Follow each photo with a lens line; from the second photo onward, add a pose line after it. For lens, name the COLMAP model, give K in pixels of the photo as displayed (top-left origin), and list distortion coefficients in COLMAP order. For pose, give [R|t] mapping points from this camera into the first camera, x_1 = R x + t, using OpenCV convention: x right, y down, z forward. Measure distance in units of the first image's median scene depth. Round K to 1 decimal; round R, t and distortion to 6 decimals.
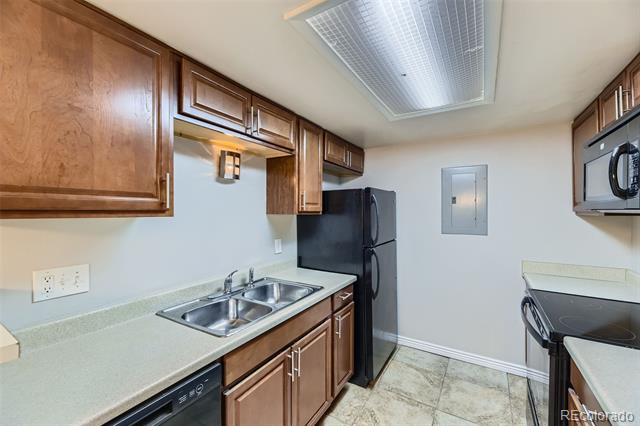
lens RADIAL K [[261.5, 0, 323.7], [0, 261.5, 211.5], [0, 0, 1]] dist [0.000188, 0.000014]
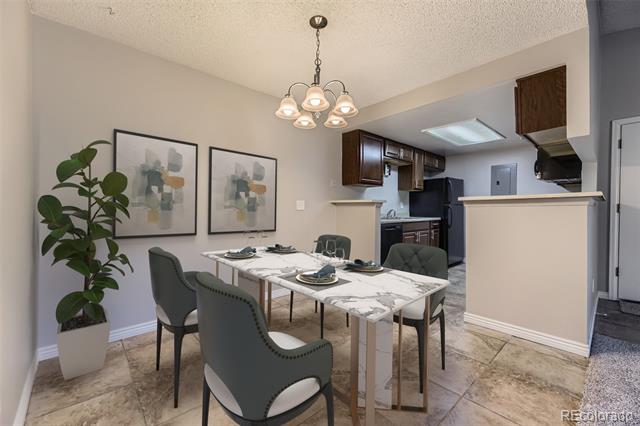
lens RADIAL K [[261.5, 0, 316.0], [0, 261.5, 218.9], [0, 0, 1]] dist [0.000188, 0.000014]
pose [[0.956579, 0.012362, -0.291210, -0.231541], [-0.002461, 0.999407, 0.034342, 0.179379], [0.291462, -0.032134, 0.956042, -1.379835]]
